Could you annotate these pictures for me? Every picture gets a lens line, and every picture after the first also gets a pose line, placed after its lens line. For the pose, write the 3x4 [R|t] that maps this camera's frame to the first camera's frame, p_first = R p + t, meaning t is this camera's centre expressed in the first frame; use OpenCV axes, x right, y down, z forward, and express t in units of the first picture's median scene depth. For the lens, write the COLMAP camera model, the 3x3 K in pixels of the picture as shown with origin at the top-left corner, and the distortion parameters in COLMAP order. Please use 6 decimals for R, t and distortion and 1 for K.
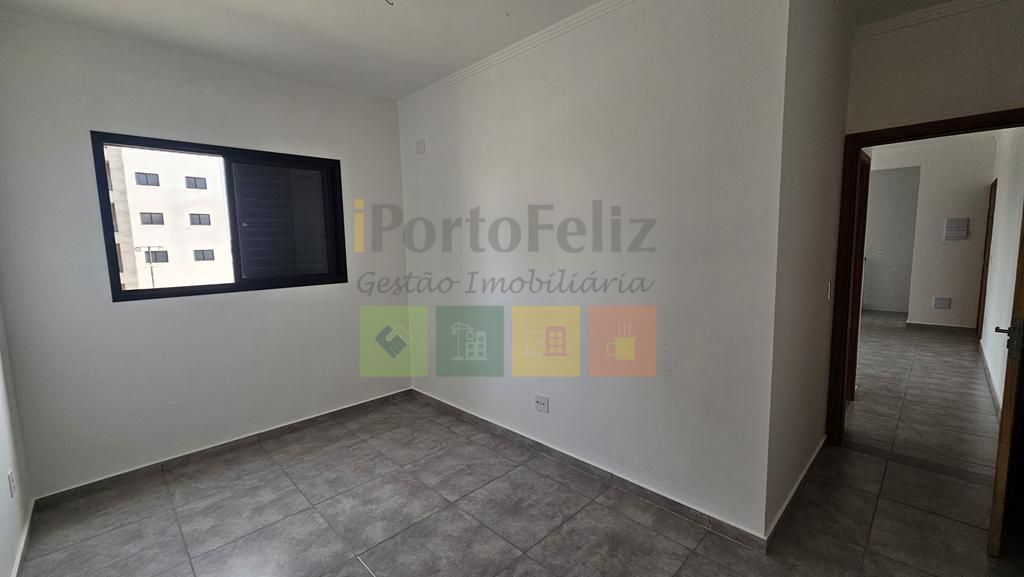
lens RADIAL K [[420.5, 0, 509.0], [0, 420.5, 288.4], [0, 0, 1]] dist [-0.002295, 0.000050]
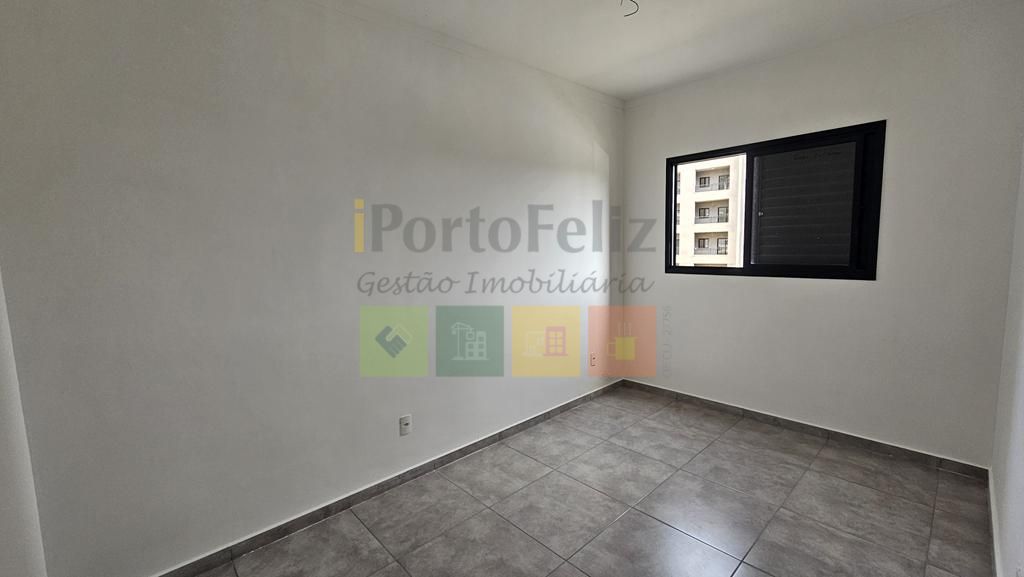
lens RADIAL K [[420.5, 0, 507.4], [0, 420.5, 286.4], [0, 0, 1]] dist [-0.002295, 0.000050]
pose [[-0.030396, 0.126486, -0.991503, 0.485021], [-0.081429, 0.988350, 0.128580, -0.057521], [0.996216, 0.084645, -0.019743, 0.422305]]
